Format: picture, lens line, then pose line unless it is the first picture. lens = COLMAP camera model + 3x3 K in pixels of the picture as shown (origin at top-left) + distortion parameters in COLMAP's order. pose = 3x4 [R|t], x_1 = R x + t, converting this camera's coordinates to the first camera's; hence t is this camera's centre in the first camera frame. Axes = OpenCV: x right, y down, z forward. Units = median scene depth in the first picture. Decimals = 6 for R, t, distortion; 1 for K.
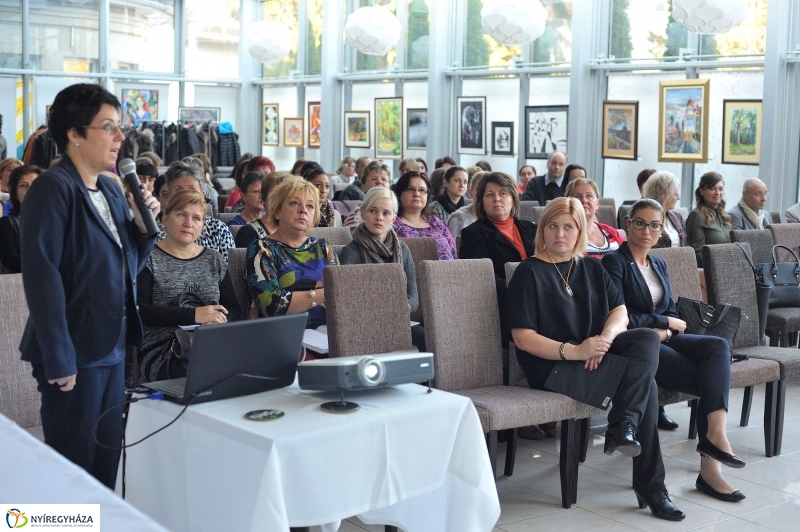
lens RADIAL K [[1153.8, 0, 398.6], [0, 1153.8, 266.0], [0, 0, 1]] dist [-0.109845, 0.000000]
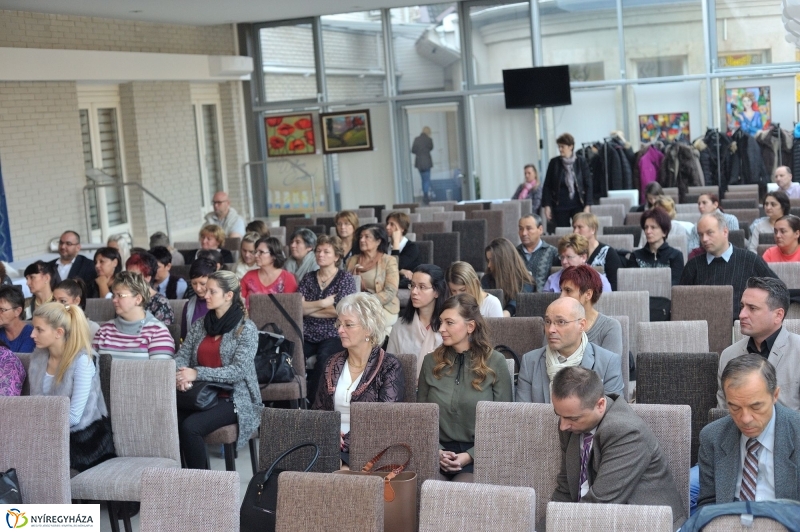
lens RADIAL K [[1153.8, 0, 401.6], [0, 1153.8, 264.7], [0, 0, 1]] dist [-0.109845, 0.000000]
pose [[0.579236, 0.038358, -0.814257, 0.410736], [-0.002842, 0.998981, 0.045038, -0.068145], [0.815155, -0.023774, 0.578755, 0.326118]]
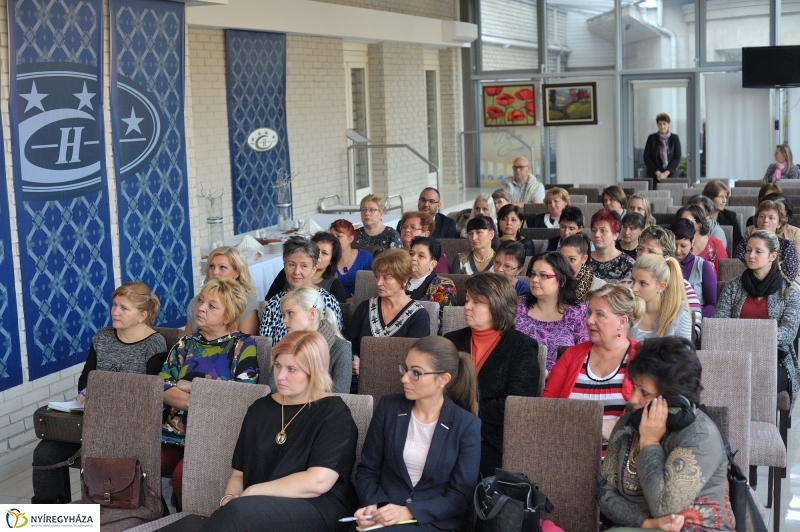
lens RADIAL K [[1153.8, 0, 376.1], [0, 1153.8, 252.0], [0, 0, 1]] dist [-0.109845, 0.000000]
pose [[0.534803, 0.065954, -0.842399, 0.291886], [-0.042904, 0.997783, 0.050881, -0.053303], [0.843887, 0.008931, 0.536447, 0.186663]]
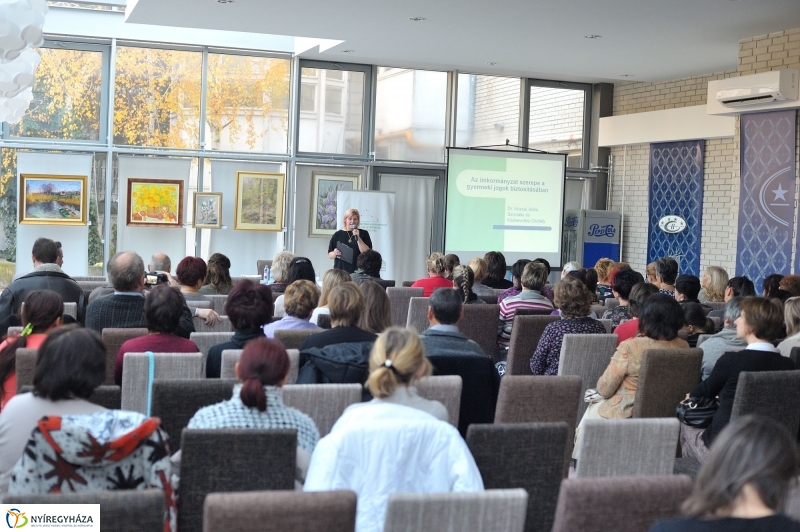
lens RADIAL K [[1153.8, 0, 395.0], [0, 1153.8, 267.3], [0, 0, 1]] dist [-0.109845, 0.000000]
pose [[-0.955946, -0.084773, 0.281036, -0.460906], [-0.041382, 0.986749, 0.156886, -0.196536], [-0.290612, 0.138345, -0.946787, 1.565973]]
